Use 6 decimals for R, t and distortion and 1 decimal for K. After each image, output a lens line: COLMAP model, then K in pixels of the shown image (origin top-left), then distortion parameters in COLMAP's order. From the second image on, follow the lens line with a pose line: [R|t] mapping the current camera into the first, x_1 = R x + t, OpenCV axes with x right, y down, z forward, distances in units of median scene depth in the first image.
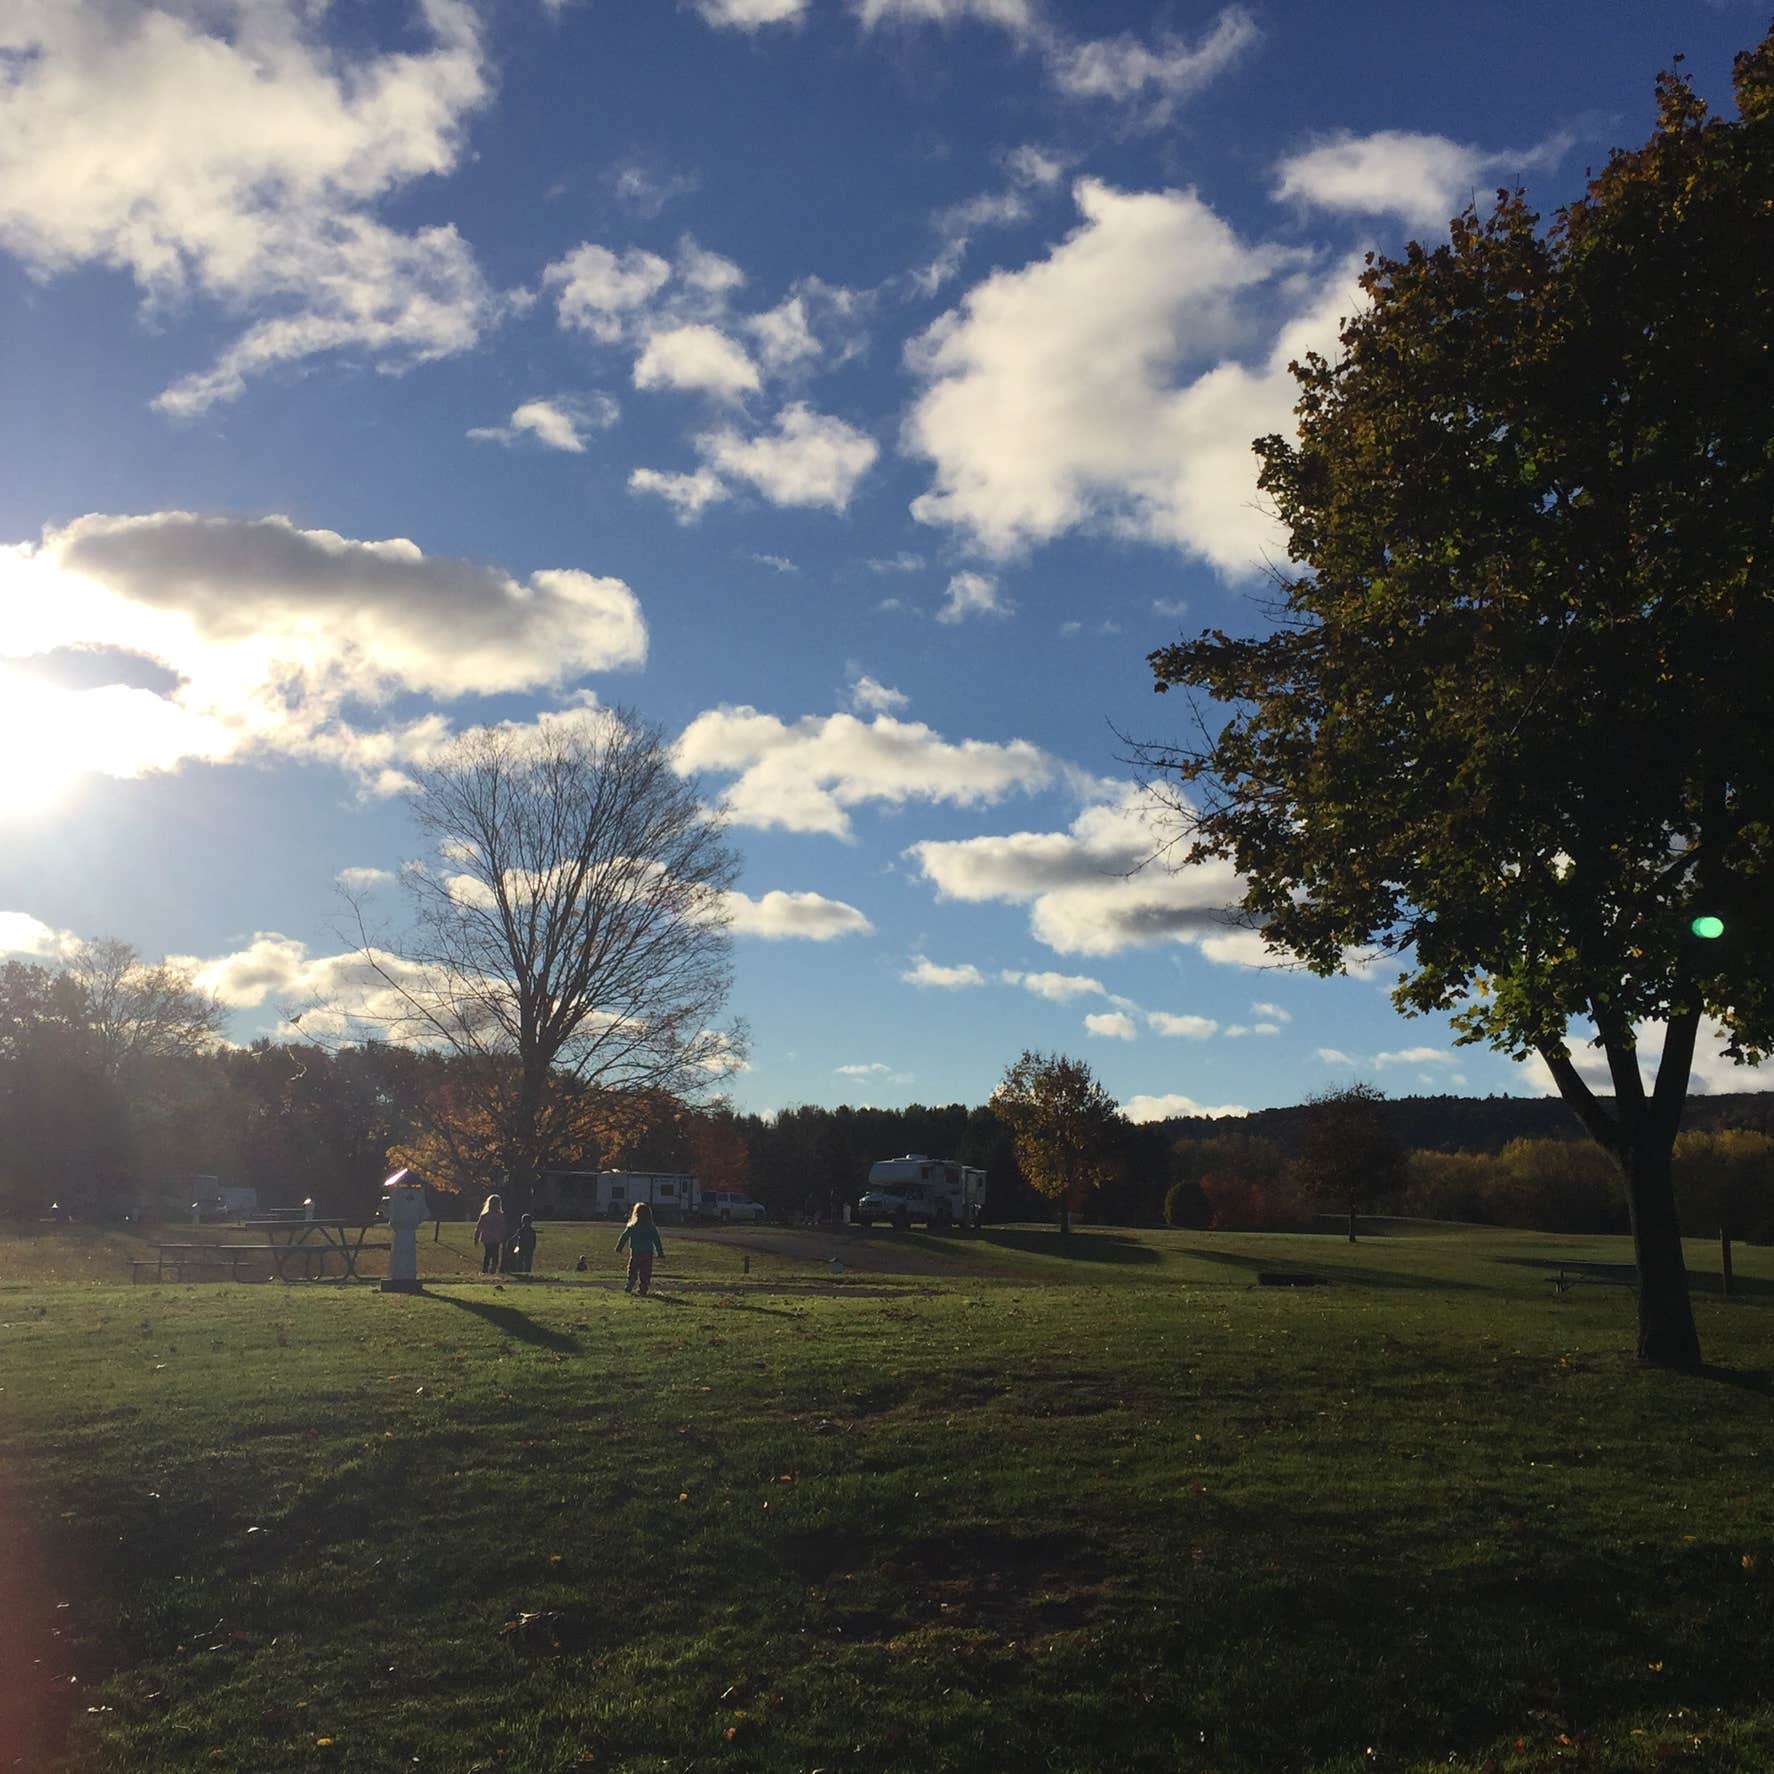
lens RADIAL K [[1919.7, 0, 889.7], [0, 1919.7, 863.4], [0, 0, 1]] dist [0.059205, 0.004912]
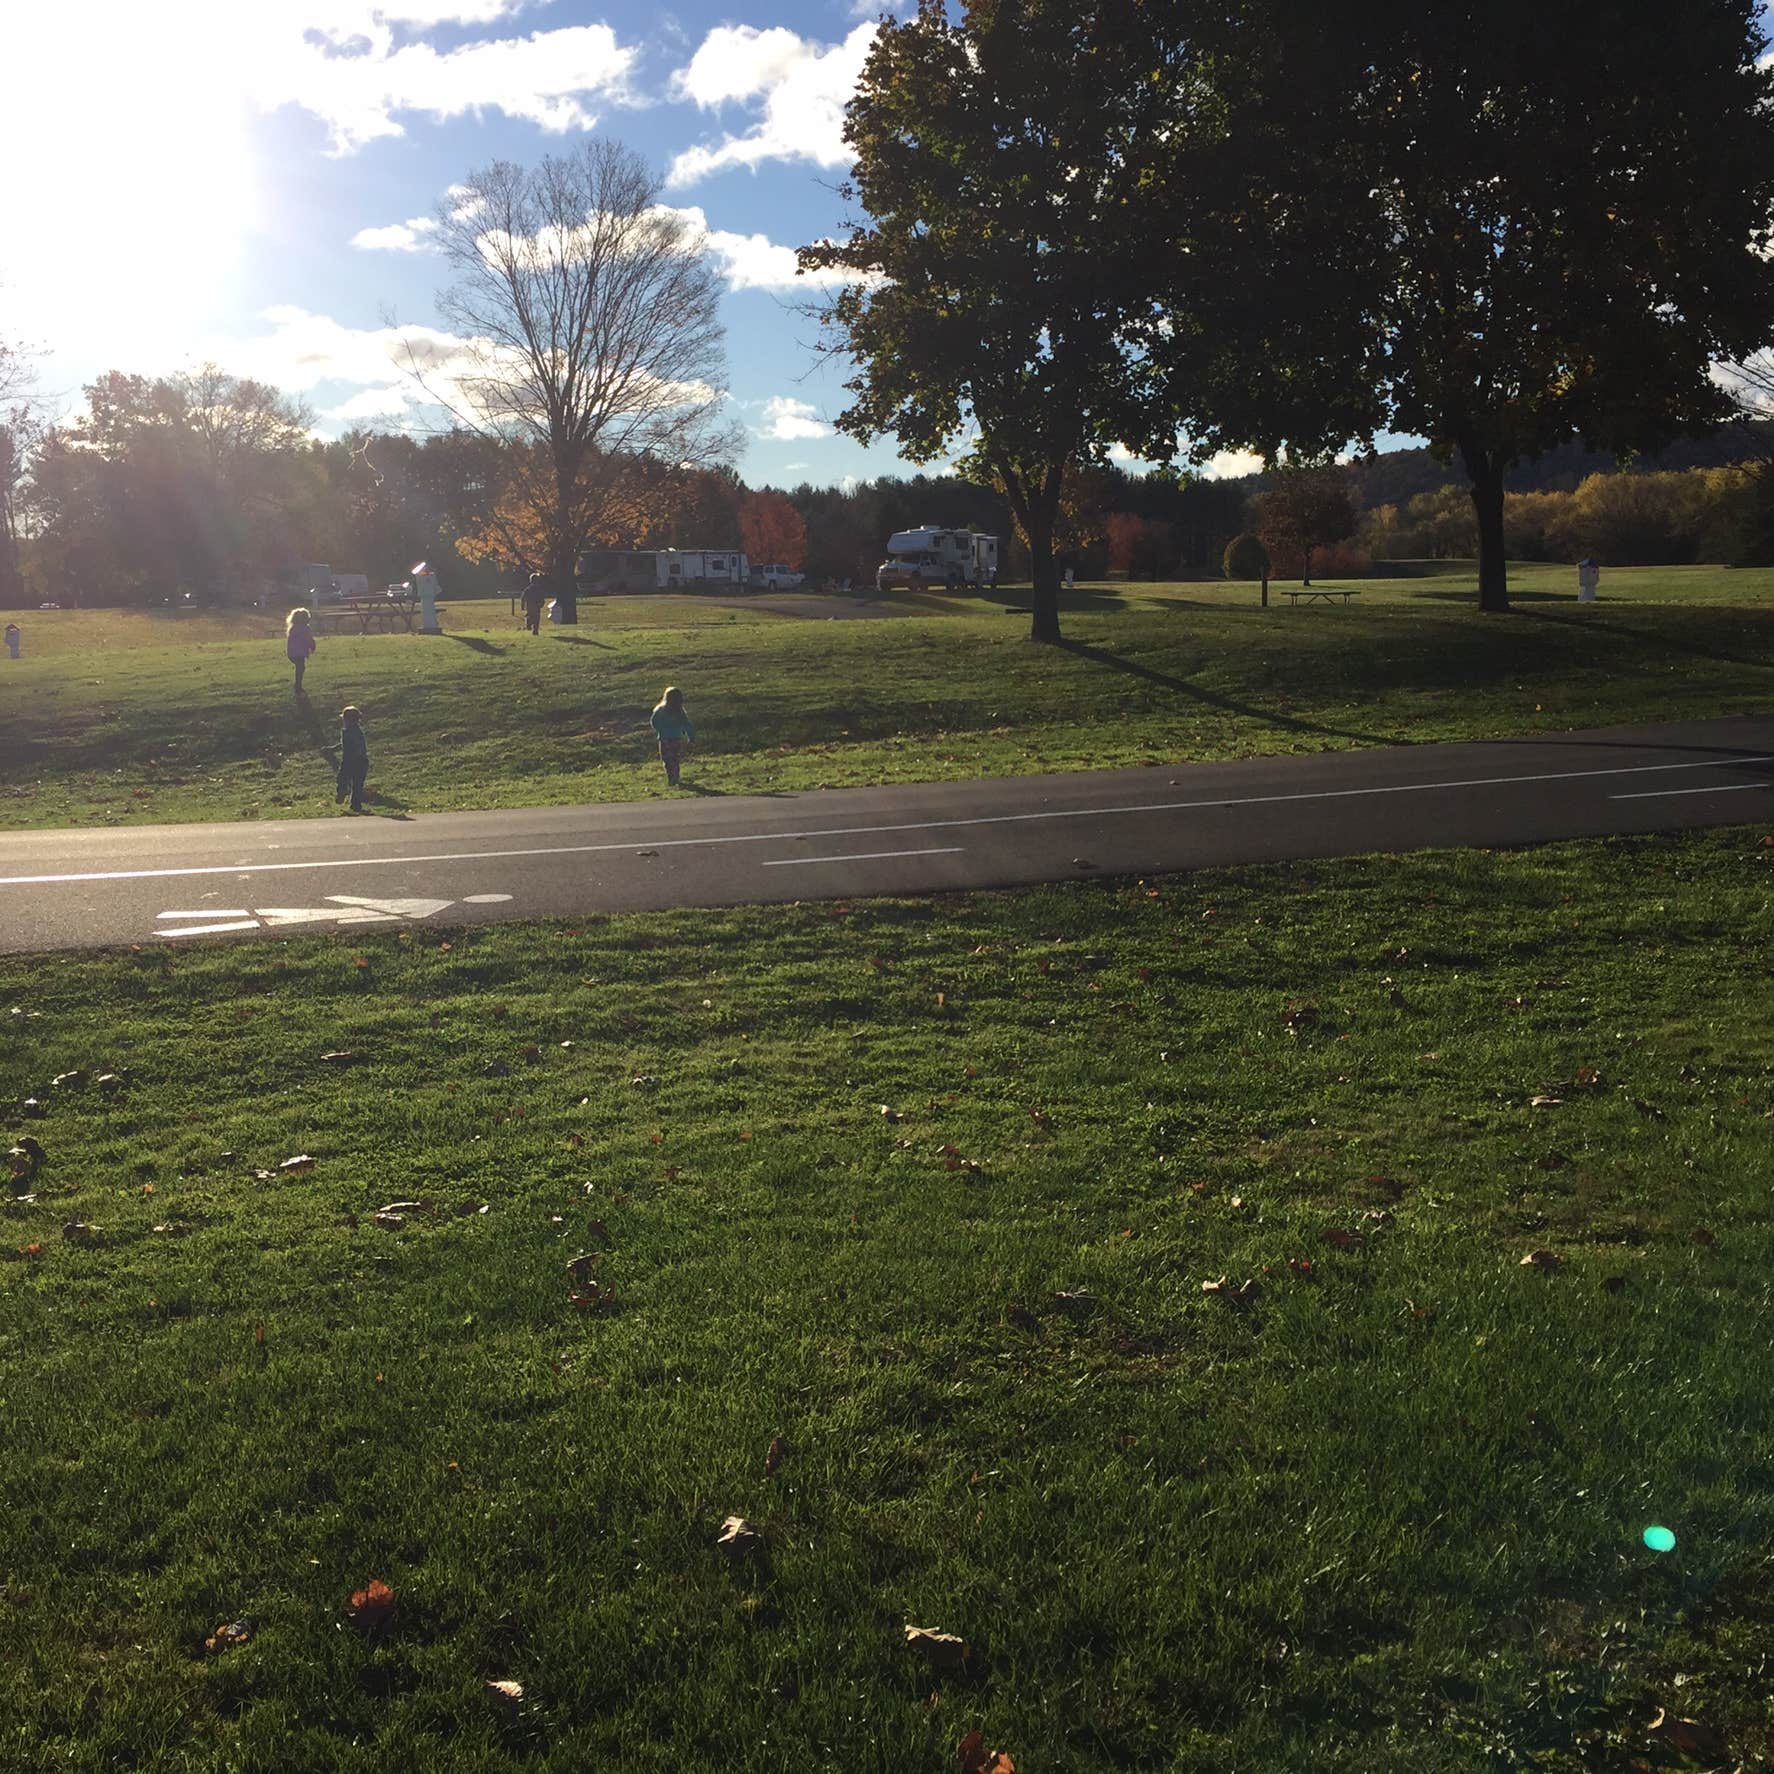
lens RADIAL K [[1919.7, 0, 889.7], [0, 1919.7, 863.4], [0, 0, 1]] dist [0.059205, 0.004912]
pose [[0.997849, -0.030255, -0.058147, 0.052742], [0.047311, 0.946419, 0.319457, -0.023993], [0.045366, -0.321521, 0.945815, -0.140944]]
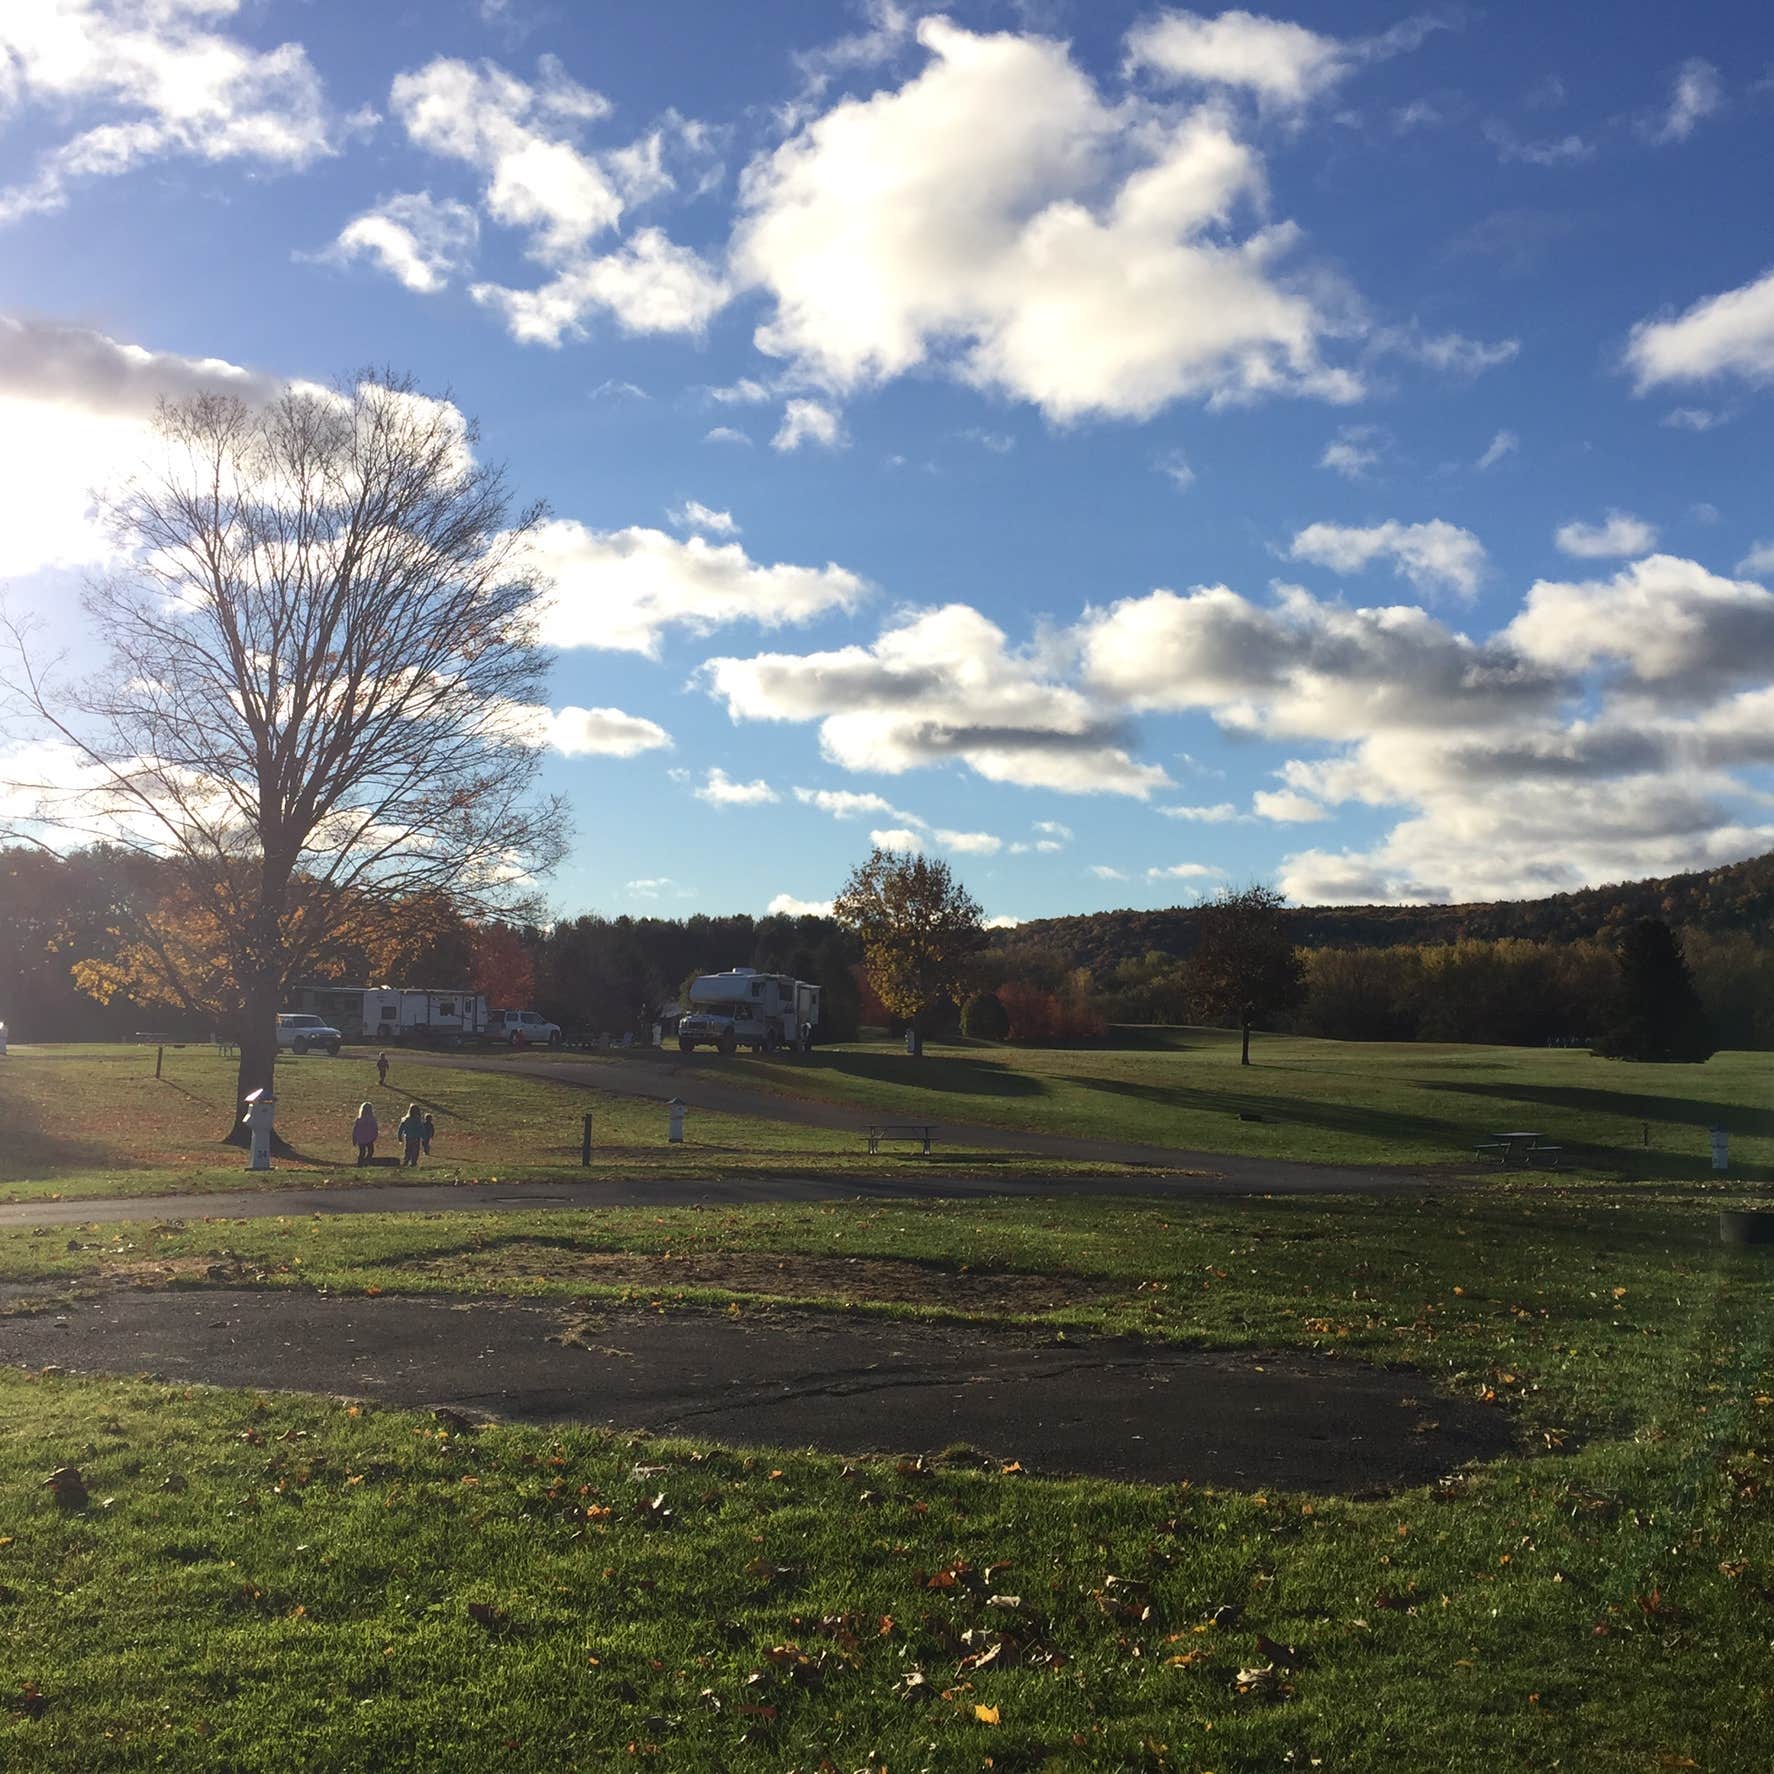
lens RADIAL K [[1919.7, 0, 889.7], [0, 1919.7, 863.4], [0, 0, 1]] dist [0.059205, 0.004912]
pose [[0.992903, 0.004521, 0.118841, -0.025376], [-0.016051, 0.995228, 0.096245, 0.021798], [-0.117839, -0.097470, 0.988238, 0.153103]]
